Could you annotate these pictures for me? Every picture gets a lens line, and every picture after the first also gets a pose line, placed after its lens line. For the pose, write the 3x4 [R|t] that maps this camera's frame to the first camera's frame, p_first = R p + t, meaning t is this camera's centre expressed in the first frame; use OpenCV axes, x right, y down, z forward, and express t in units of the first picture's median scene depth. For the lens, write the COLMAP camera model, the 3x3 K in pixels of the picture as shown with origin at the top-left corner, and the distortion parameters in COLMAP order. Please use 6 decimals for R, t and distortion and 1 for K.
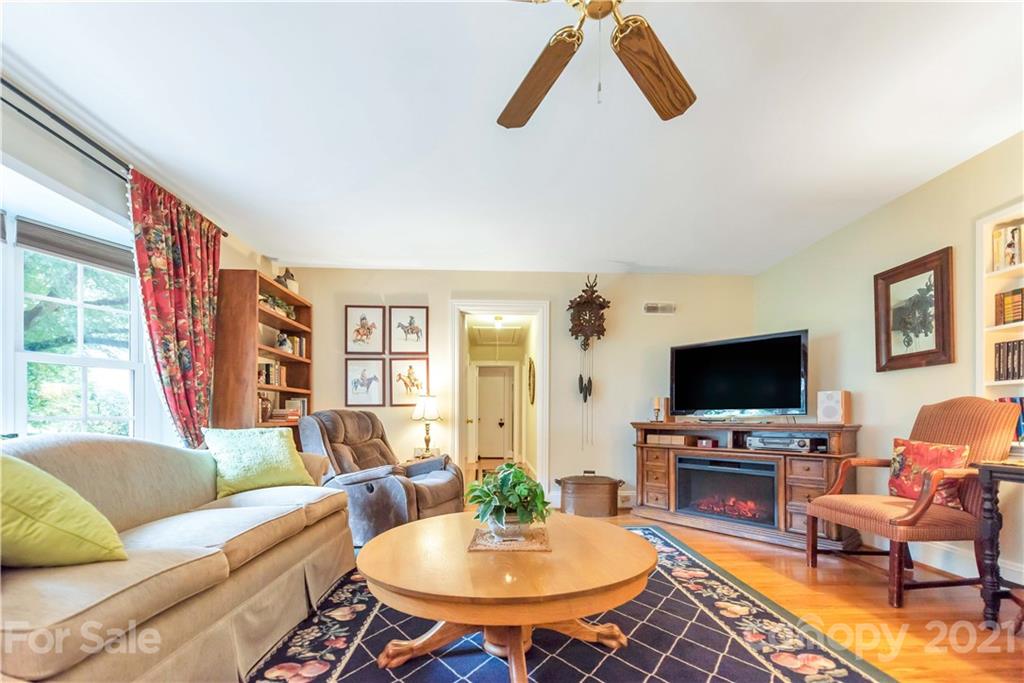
lens RADIAL K [[425.0, 0, 515.3], [0, 425.0, 419.7], [0, 0, 1]] dist [0.001720, -0.000089]
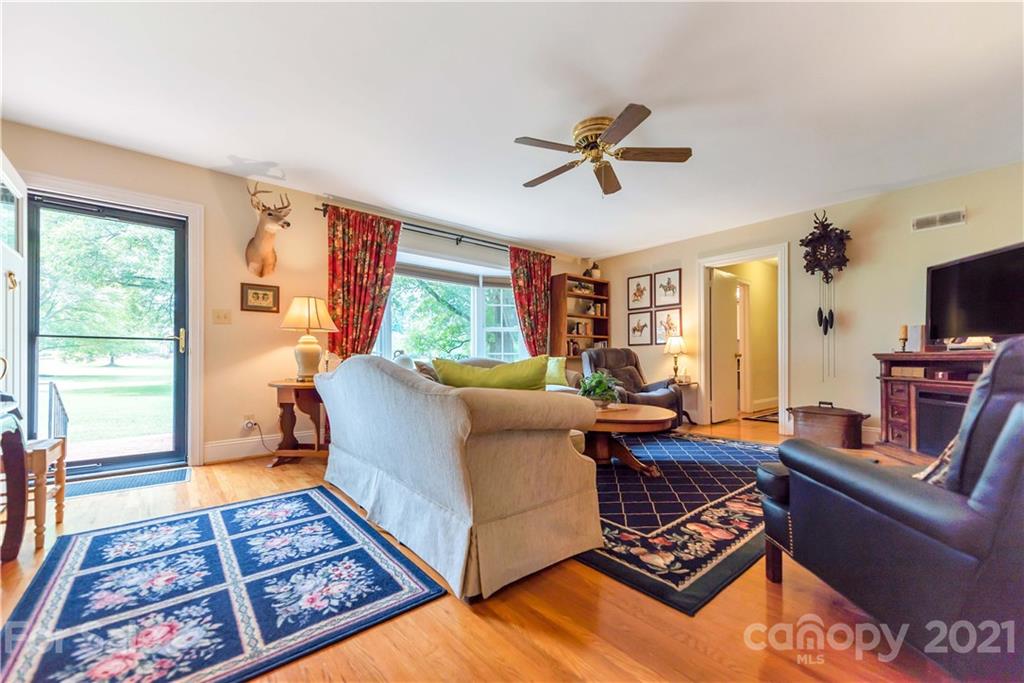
lens RADIAL K [[409.8, 0, 511.2], [0, 409.8, 362.7], [0, 0, 1]] dist [0.001107, -0.000049]
pose [[0.596118, 0.004220, -0.802886, 0.529070], [0.000103, 0.999986, 0.005333, 0.021769], [0.802897, -0.003262, 0.596109, -0.196254]]
